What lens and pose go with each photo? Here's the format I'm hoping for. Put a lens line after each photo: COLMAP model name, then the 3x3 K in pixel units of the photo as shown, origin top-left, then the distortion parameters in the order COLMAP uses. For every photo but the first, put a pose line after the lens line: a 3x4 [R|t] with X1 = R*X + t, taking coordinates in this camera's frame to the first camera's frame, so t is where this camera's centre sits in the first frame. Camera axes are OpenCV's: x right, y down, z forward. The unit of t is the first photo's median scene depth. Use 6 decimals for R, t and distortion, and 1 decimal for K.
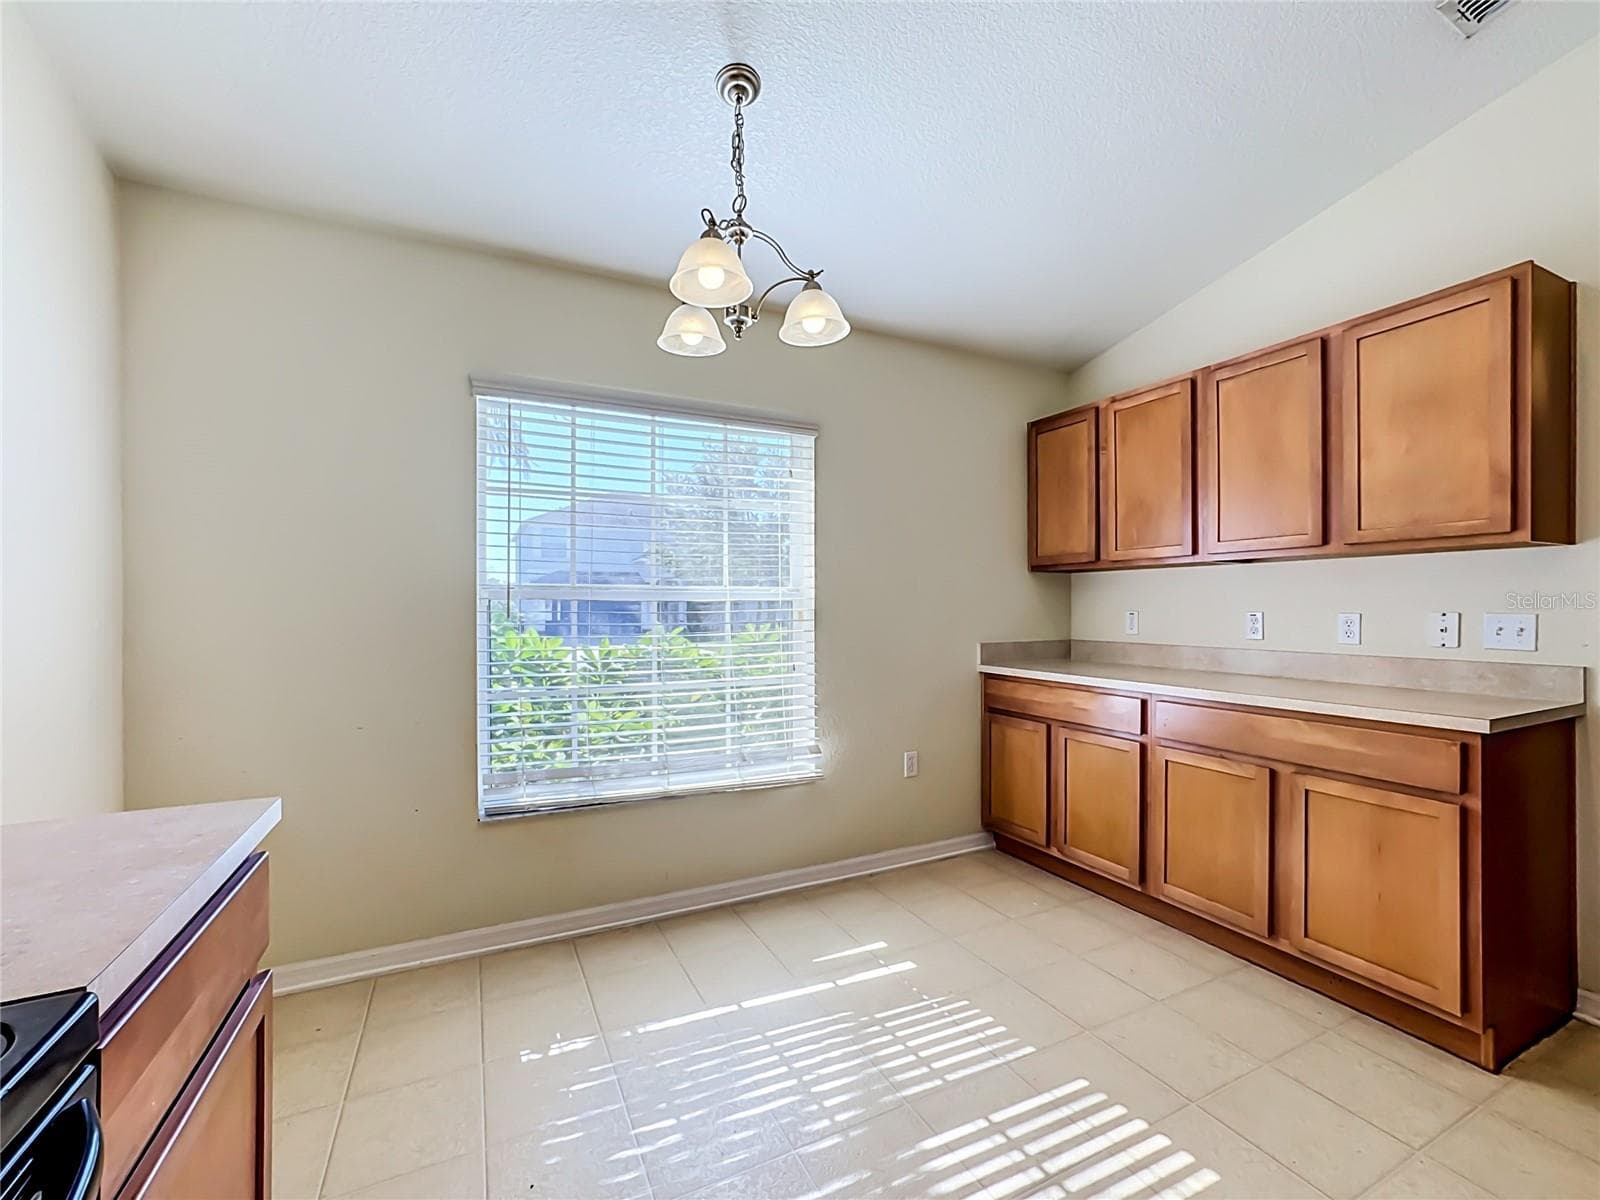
lens RADIAL K [[661.8, 0, 797.5], [0, 661.8, 602.4], [0, 0, 1]] dist [-0.040929, 0.018706]
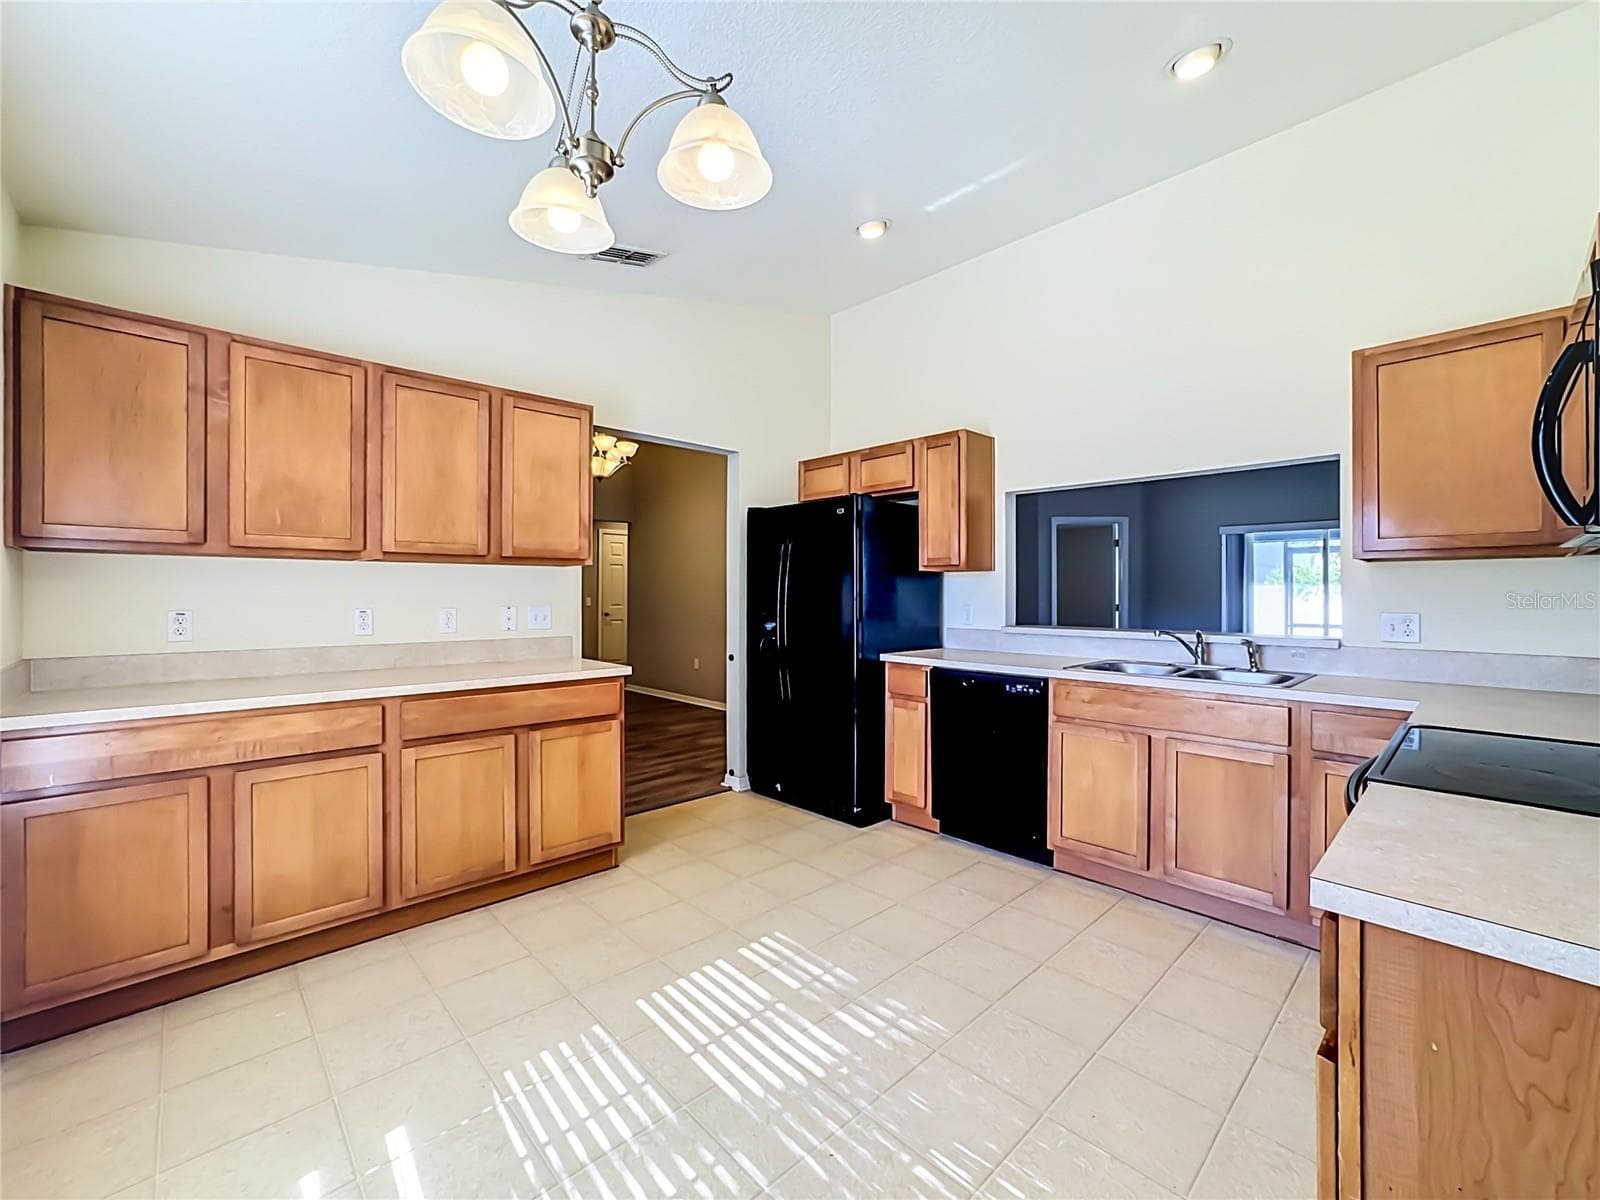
lens RADIAL K [[664.7, 0, 790.3], [0, 664.7, 604.4], [0, 0, 1]] dist [-0.042170, 0.019335]
pose [[-0.286562, -0.019678, 0.957860, -0.642264], [-0.011561, 0.999787, 0.017080, -0.024182], [-0.957992, -0.006179, -0.286729, 0.868687]]
